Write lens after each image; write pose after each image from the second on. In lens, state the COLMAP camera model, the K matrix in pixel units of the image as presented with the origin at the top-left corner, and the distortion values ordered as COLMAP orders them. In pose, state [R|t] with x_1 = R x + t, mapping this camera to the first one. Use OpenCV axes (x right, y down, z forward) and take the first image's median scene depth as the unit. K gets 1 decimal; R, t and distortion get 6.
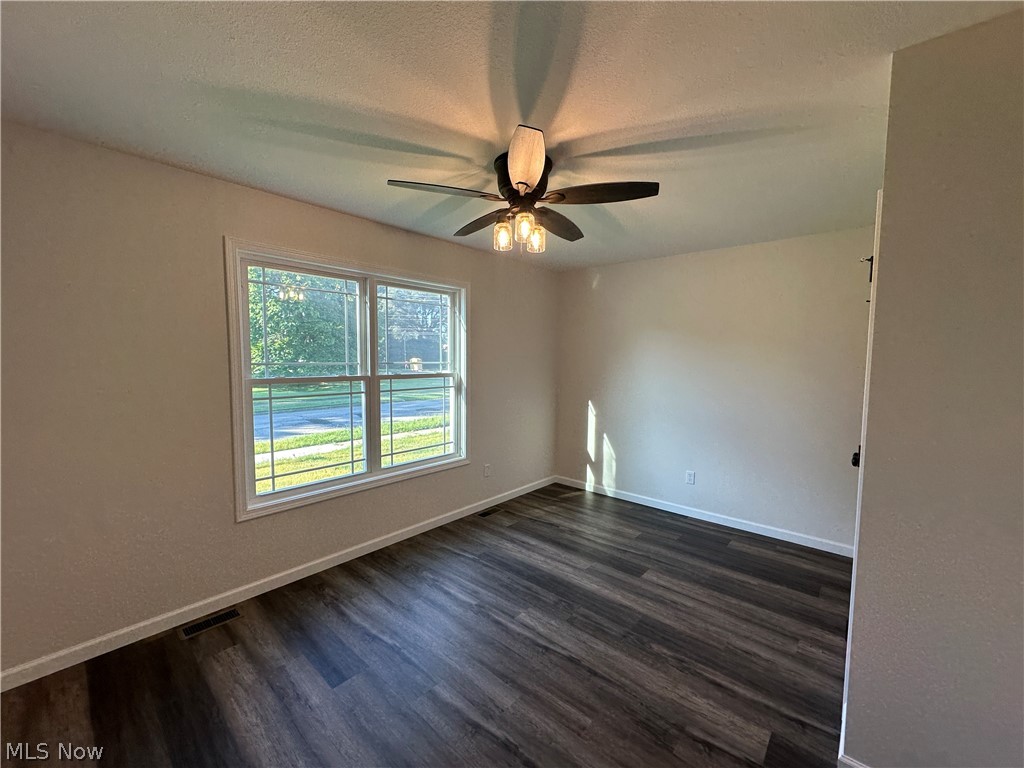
lens RADIAL K [[409.2, 0, 512.0], [0, 409.2, 384.0], [0, 0, 1]] dist [-0.002255, 0.000007]
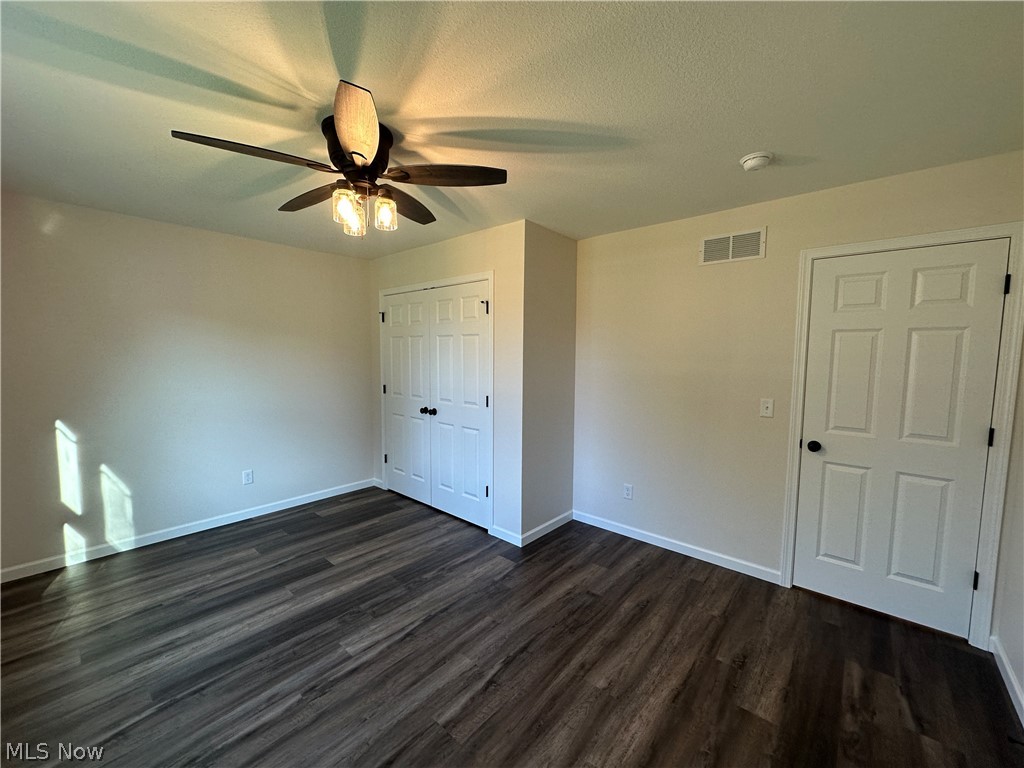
lens RADIAL K [[409.2, 0, 512.0], [0, 409.2, 384.0], [0, 0, 1]] dist [-0.002255, 0.000007]
pose [[-0.003717, -0.087942, 0.996119, -0.601654], [0.058710, 0.994388, 0.088008, -0.039465], [-0.998268, 0.058809, 0.001467, 0.472171]]
